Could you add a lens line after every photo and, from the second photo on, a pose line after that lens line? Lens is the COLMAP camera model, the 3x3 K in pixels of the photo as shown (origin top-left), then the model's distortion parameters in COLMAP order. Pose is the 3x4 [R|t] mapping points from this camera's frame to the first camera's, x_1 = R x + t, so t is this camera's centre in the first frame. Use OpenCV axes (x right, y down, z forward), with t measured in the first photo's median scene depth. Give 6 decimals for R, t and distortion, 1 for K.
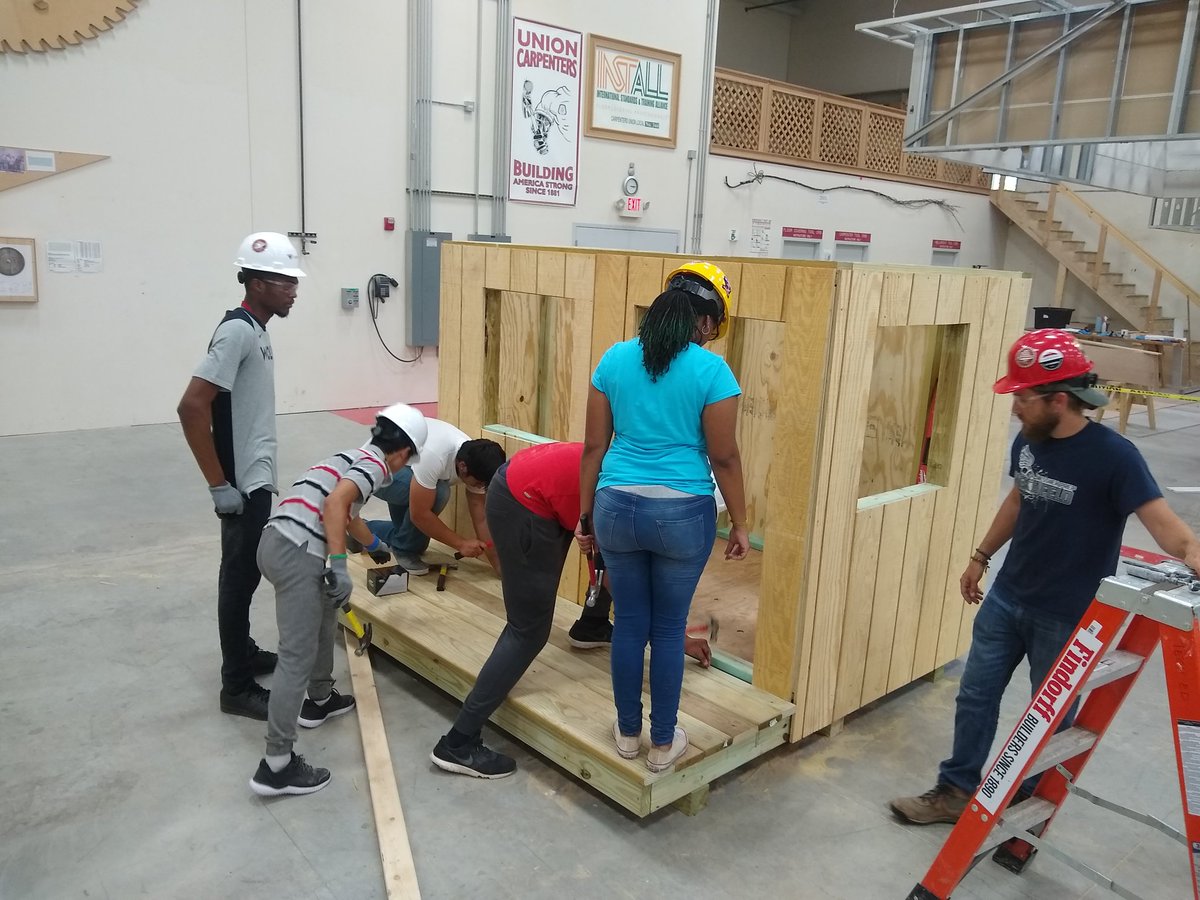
lens RADIAL K [[950.8, 0, 592.7], [0, 950.8, 472.4], [0, 0, 1]] dist [-0.015235, 0.010435]
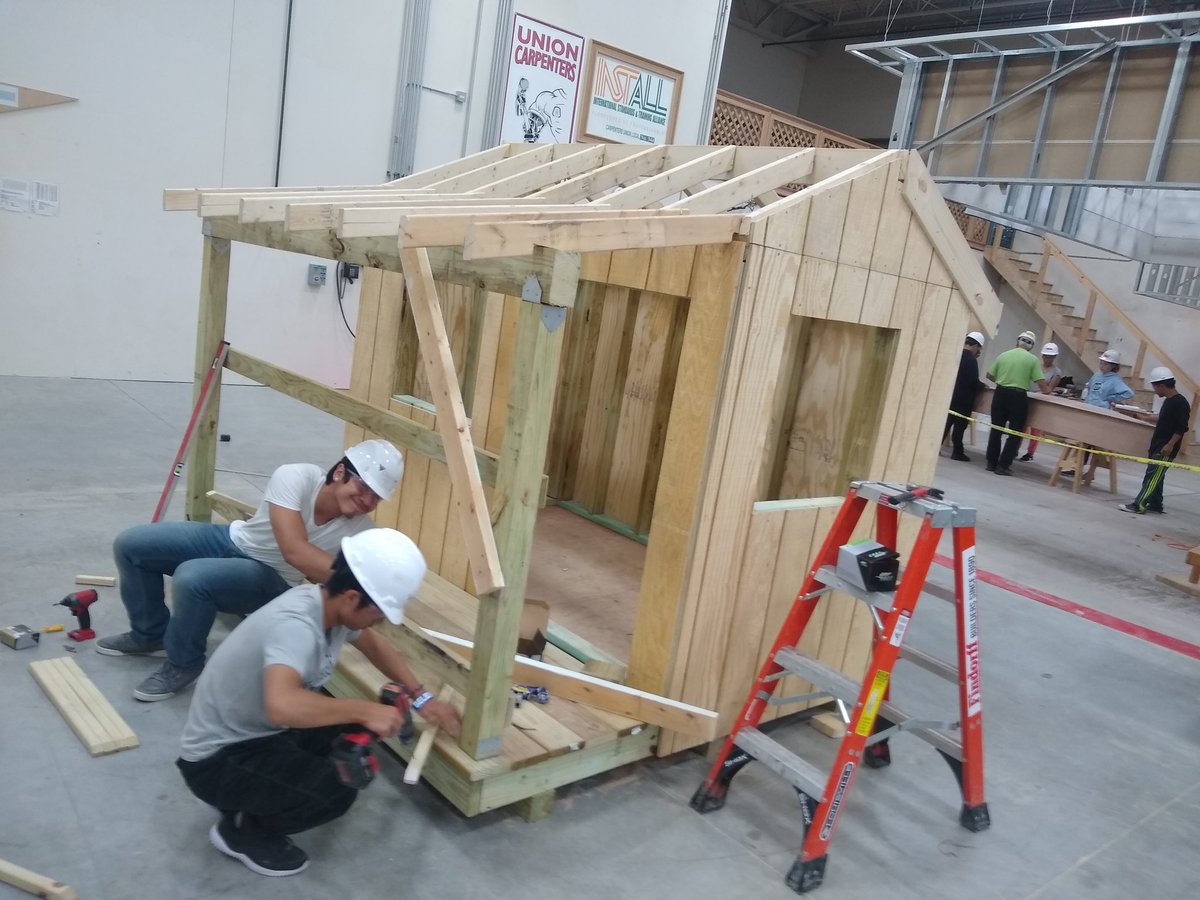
lens RADIAL K [[950.8, 0, 591.1], [0, 950.8, 466.8], [0, 0, 1]] dist [-0.015235, 0.010435]
pose [[0.994451, 0.104835, 0.008816, 0.048364], [-0.104495, 0.993983, -0.032857, 0.019569], [-0.012207, 0.031753, 0.999421, 0.033844]]
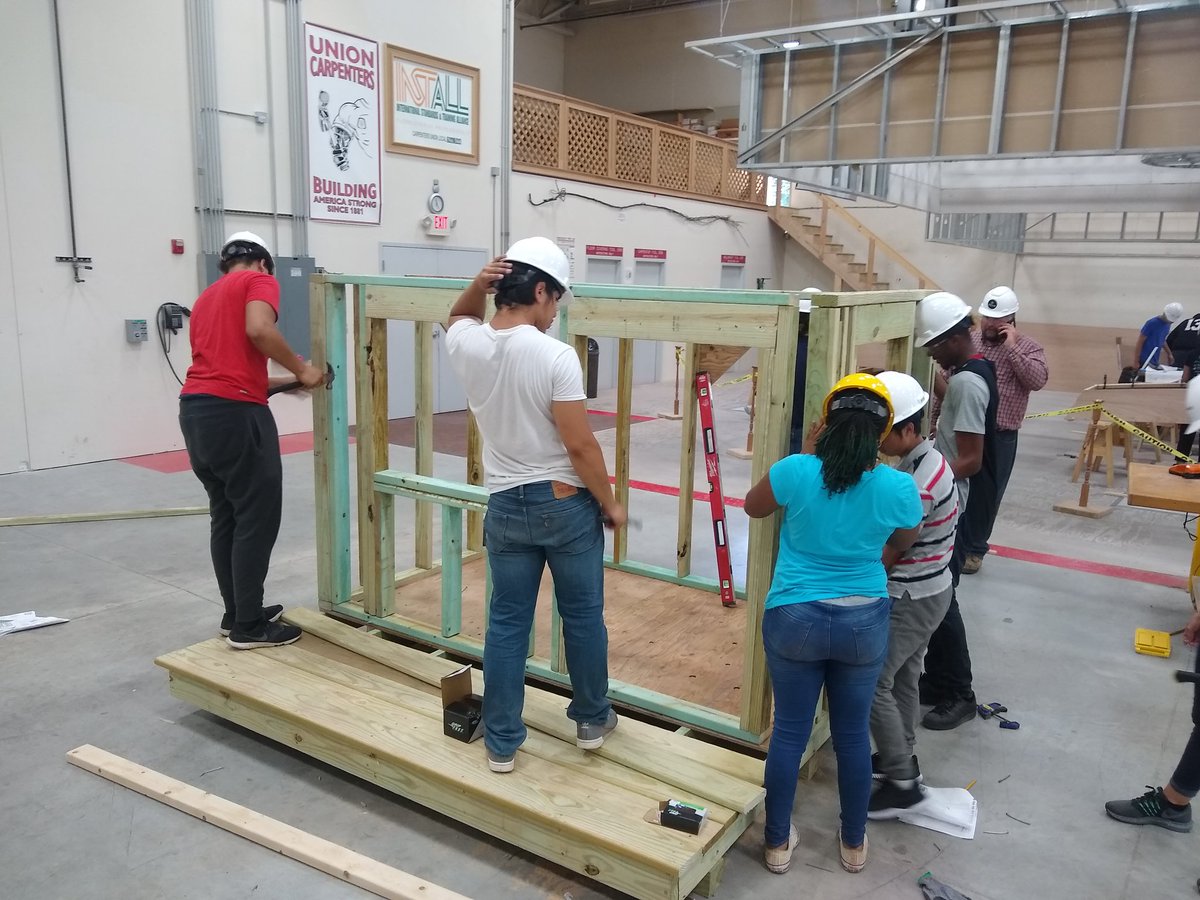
lens RADIAL K [[950.8, 0, 600.4], [0, 950.8, 474.0], [0, 0, 1]] dist [-0.015235, 0.010435]
pose [[0.968025, -0.069453, 0.241049, -0.076814], [0.073328, 0.997282, -0.007132, -0.016531], [-0.239899, 0.024579, 0.970487, 0.057726]]
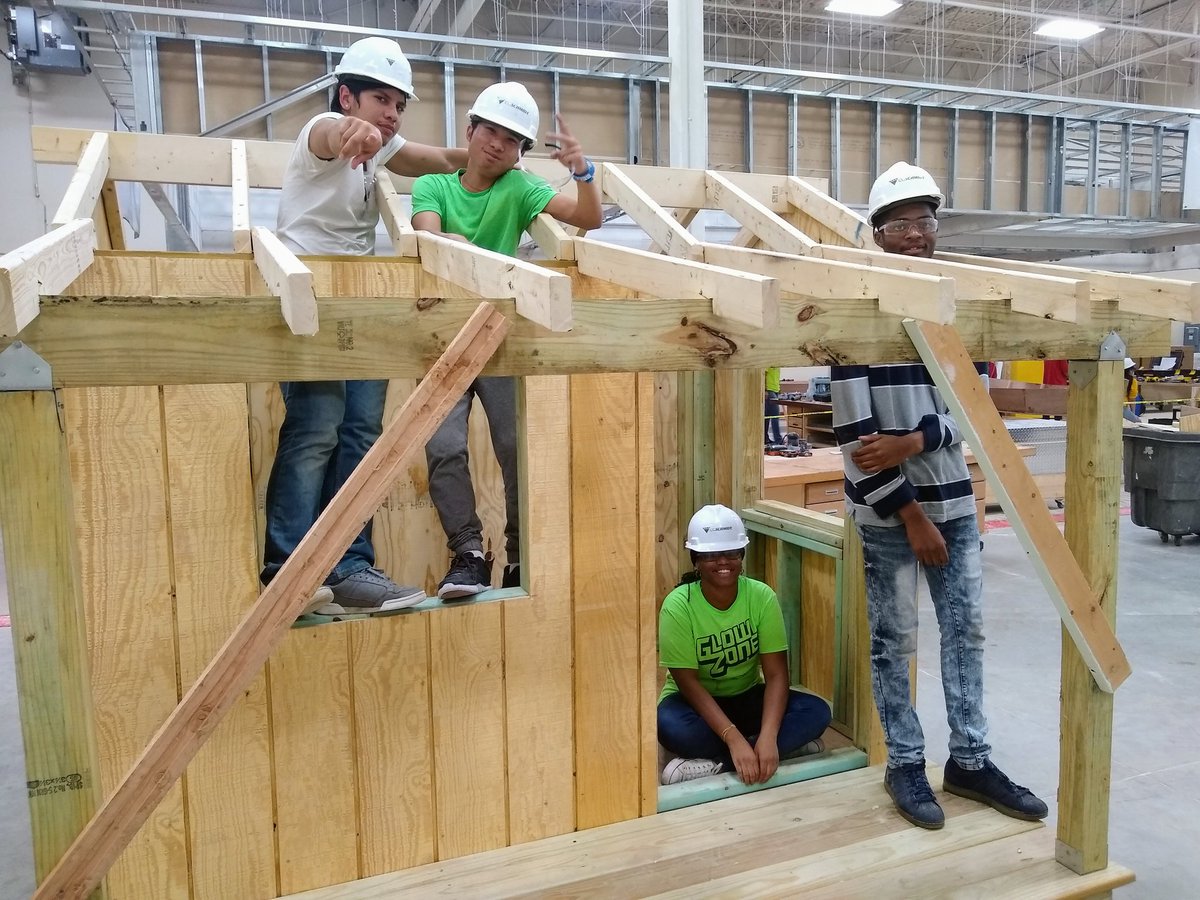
lens RADIAL K [[950.8, 0, 632.2], [0, 950.8, 459.3], [0, 0, 1]] dist [-0.015235, 0.010435]
pose [[0.323890, -0.161933, 0.932134, -0.292366], [0.248819, 0.965140, 0.081209, -0.073384], [-0.912790, 0.205629, 0.352891, 0.383031]]
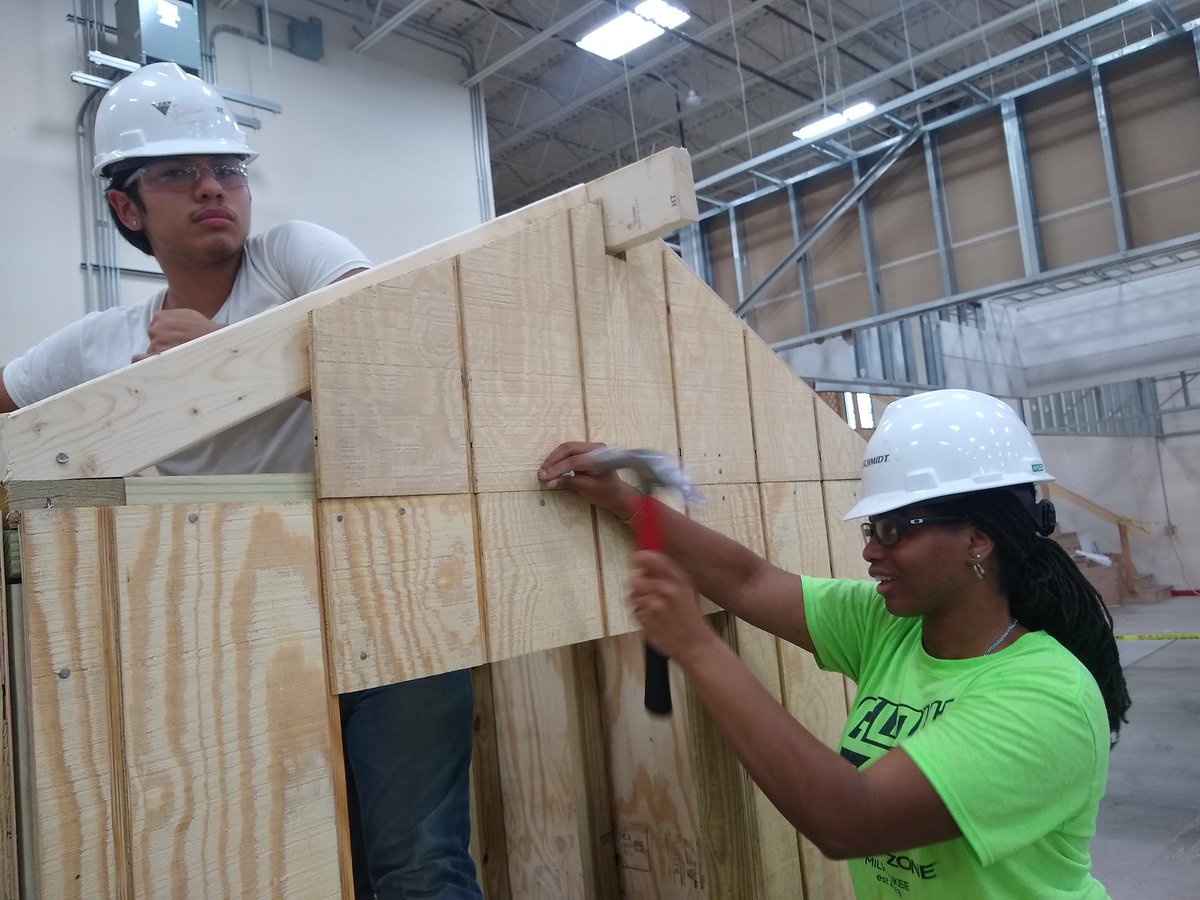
lens RADIAL K [[950.8, 0, 607.0], [0, 950.8, 464.2], [0, 0, 1]] dist [-0.015235, 0.010435]
pose [[0.982989, -0.139970, 0.118913, 0.151149], [0.170101, 0.937997, -0.302038, -0.051571], [-0.069263, 0.317128, 0.945850, 0.306201]]
